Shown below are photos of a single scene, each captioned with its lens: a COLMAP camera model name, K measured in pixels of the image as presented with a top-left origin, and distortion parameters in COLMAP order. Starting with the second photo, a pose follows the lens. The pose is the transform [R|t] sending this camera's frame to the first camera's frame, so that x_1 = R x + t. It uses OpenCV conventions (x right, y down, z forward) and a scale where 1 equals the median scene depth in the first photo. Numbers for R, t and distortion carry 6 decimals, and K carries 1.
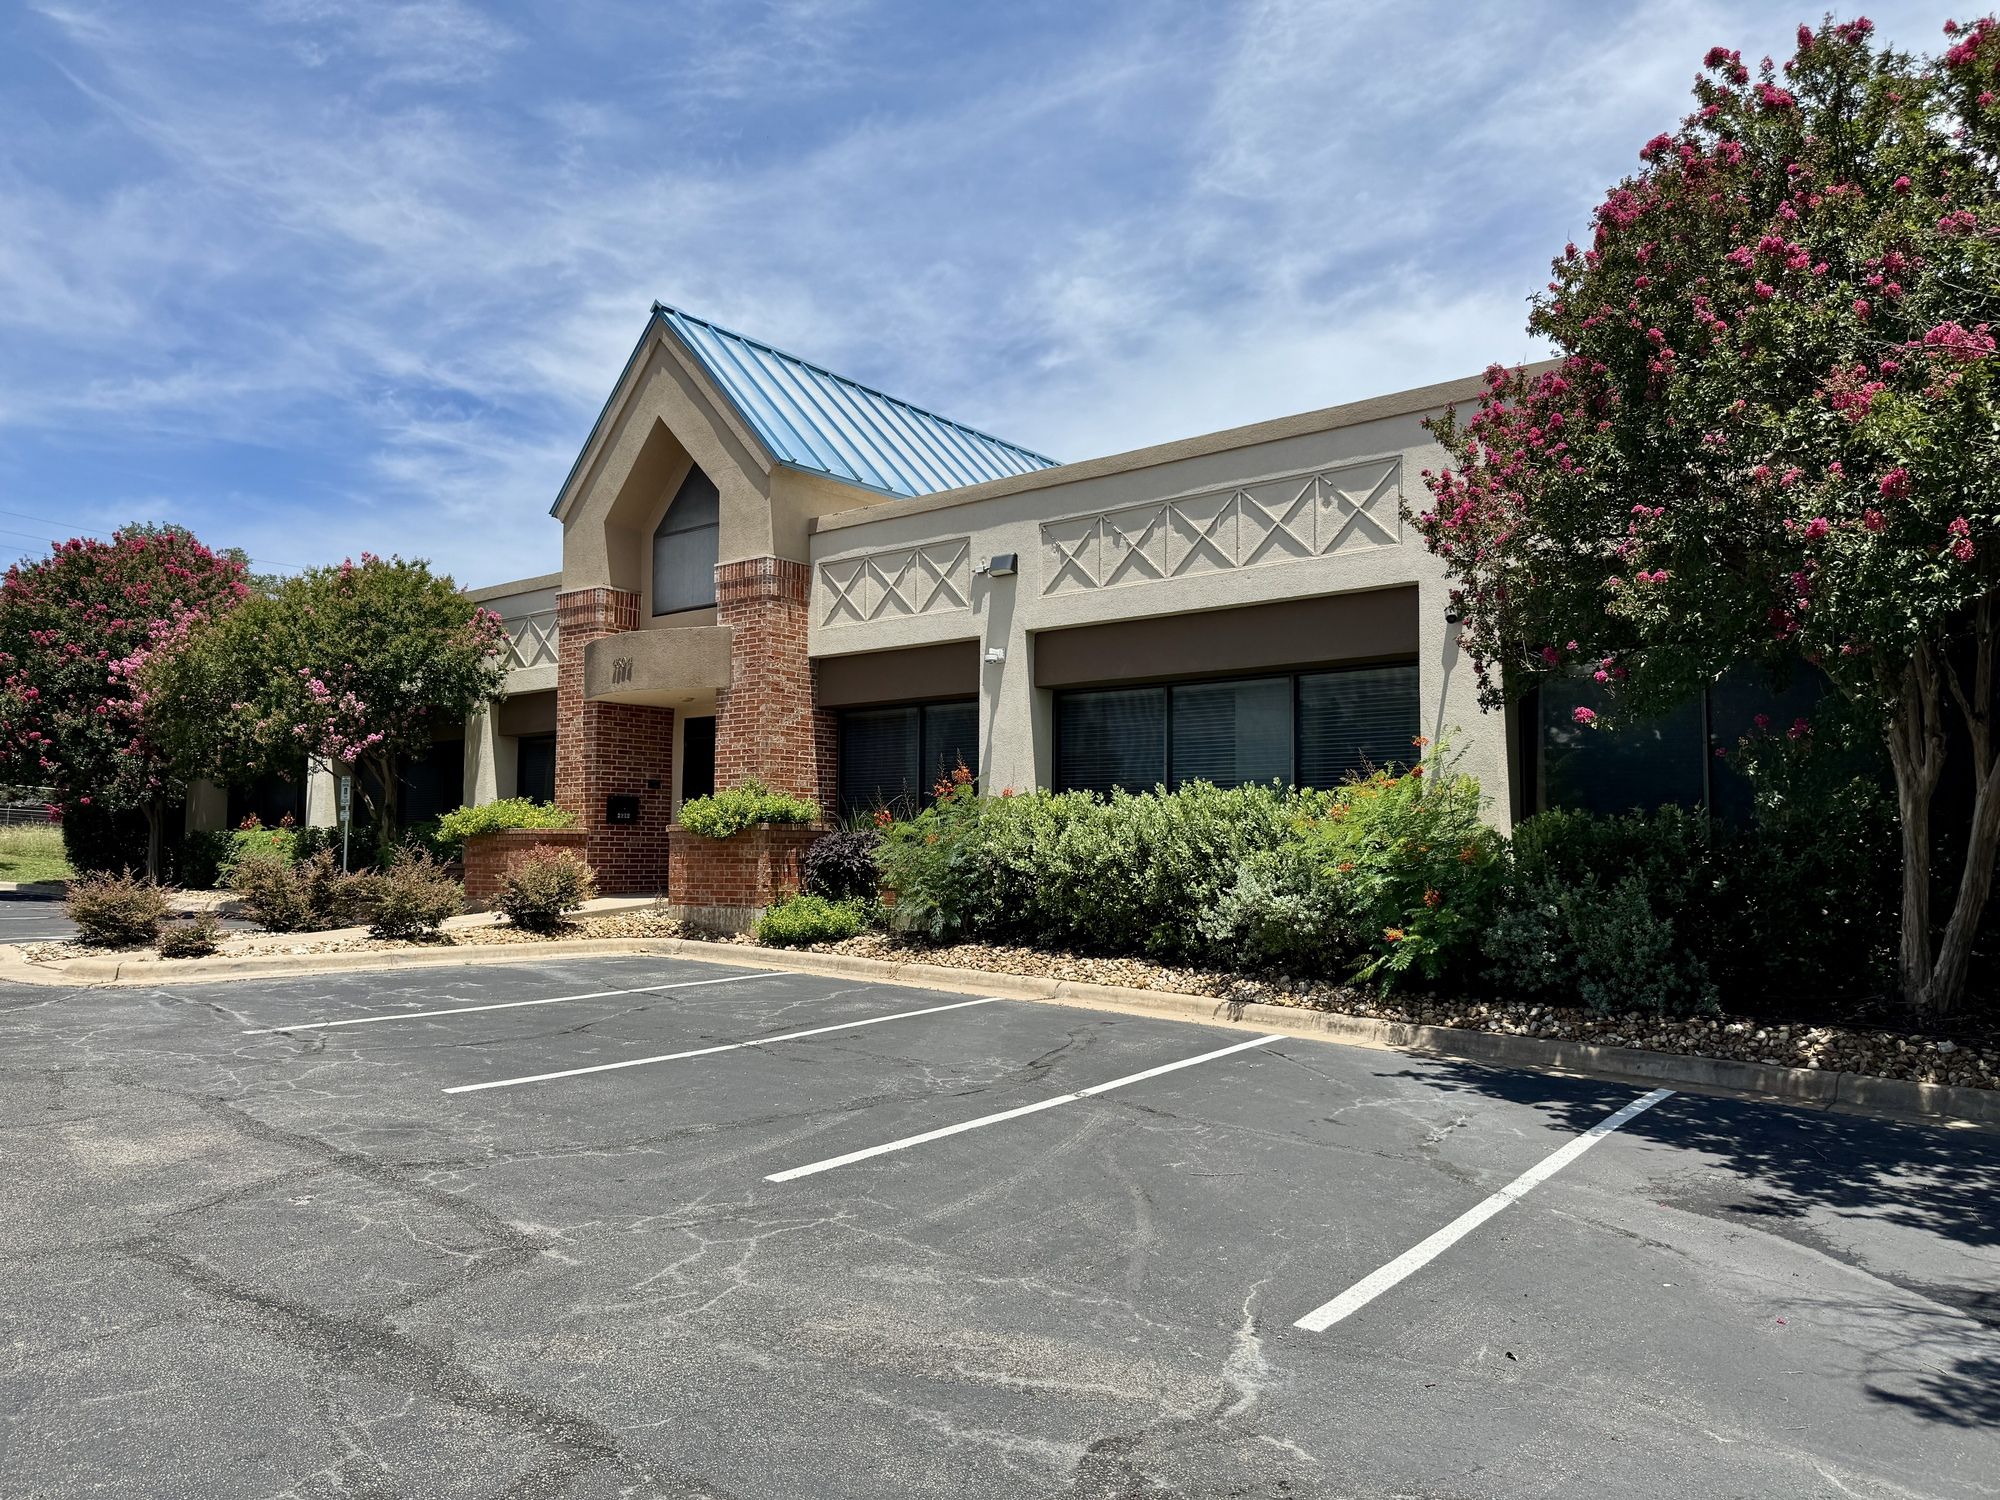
lens RADIAL K [[1406.7, 0, 995.9], [0, 1406.7, 761.1], [0, 0, 1]] dist [0.078234, -0.060043]
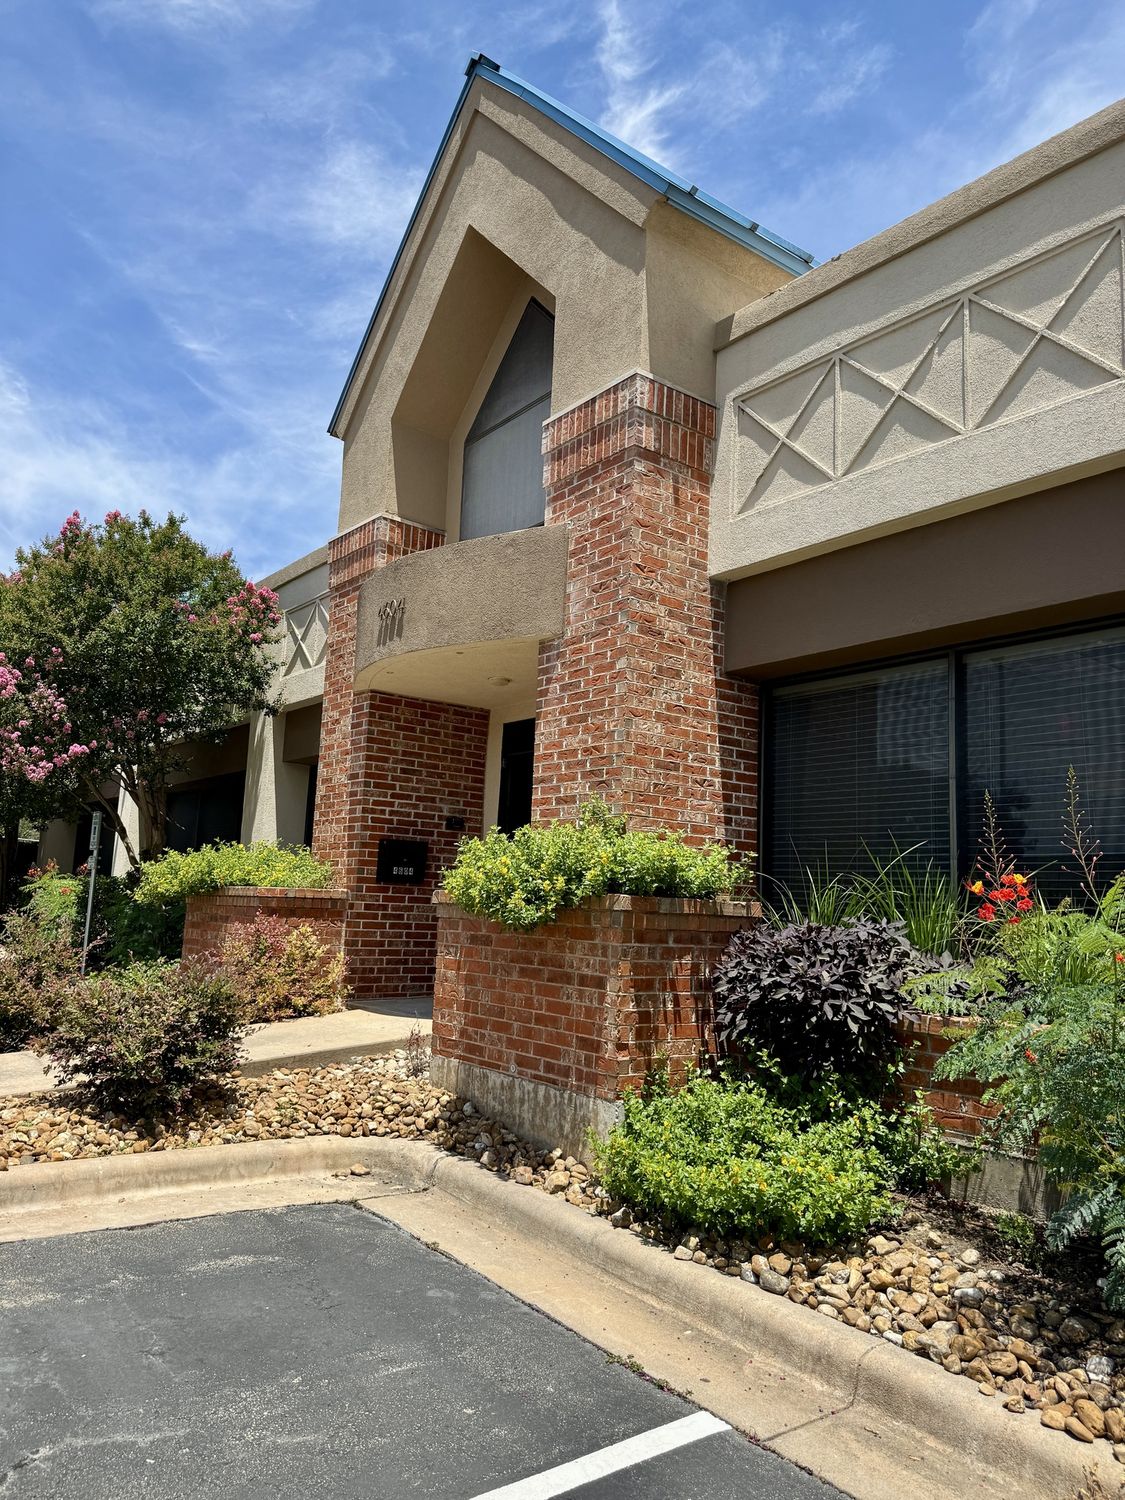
lens RADIAL K [[1055.0, 0, 553.0], [0, 1055.0, 747.1], [0, 0, 1]] dist [0.078234, -0.060043]
pose [[0.972213, -0.000050, -0.234099, -0.098029], [-0.019752, 0.996416, -0.082245, 0.022999], [0.233264, 0.084584, 0.968728, 0.611205]]
